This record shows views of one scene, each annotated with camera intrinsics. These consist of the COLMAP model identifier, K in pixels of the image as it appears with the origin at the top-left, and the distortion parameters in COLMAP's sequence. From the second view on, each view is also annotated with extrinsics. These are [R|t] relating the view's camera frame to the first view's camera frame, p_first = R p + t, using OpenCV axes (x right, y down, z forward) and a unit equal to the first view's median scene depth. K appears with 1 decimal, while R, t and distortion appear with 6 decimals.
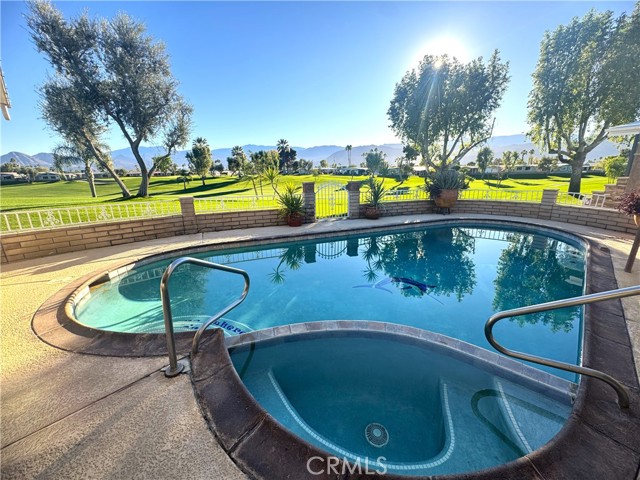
lens RADIAL K [[255.9, 0, 319.6], [0, 255.9, 239.4], [0, 0, 1]] dist [-0.001684, -0.000152]
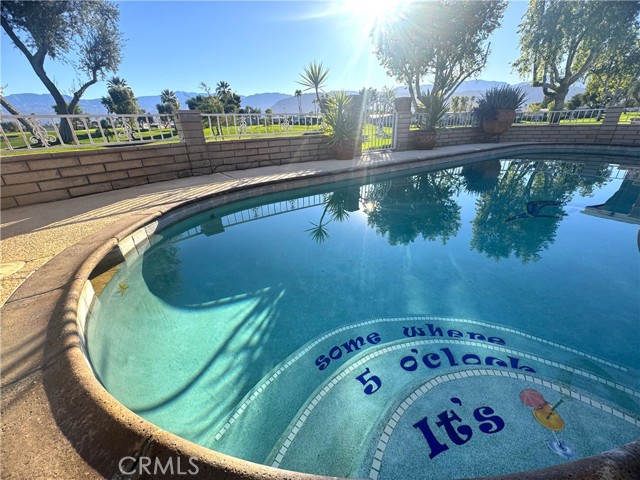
lens RADIAL K [[255.9, 0, 320.4], [0, 255.9, 240.4], [0, 0, 1]] dist [-0.001684, -0.000152]
pose [[0.980871, -0.094817, 0.170005, -0.150348], [0.064337, 0.982180, 0.176587, 0.019327], [-0.183719, -0.162272, 0.969492, 0.138878]]
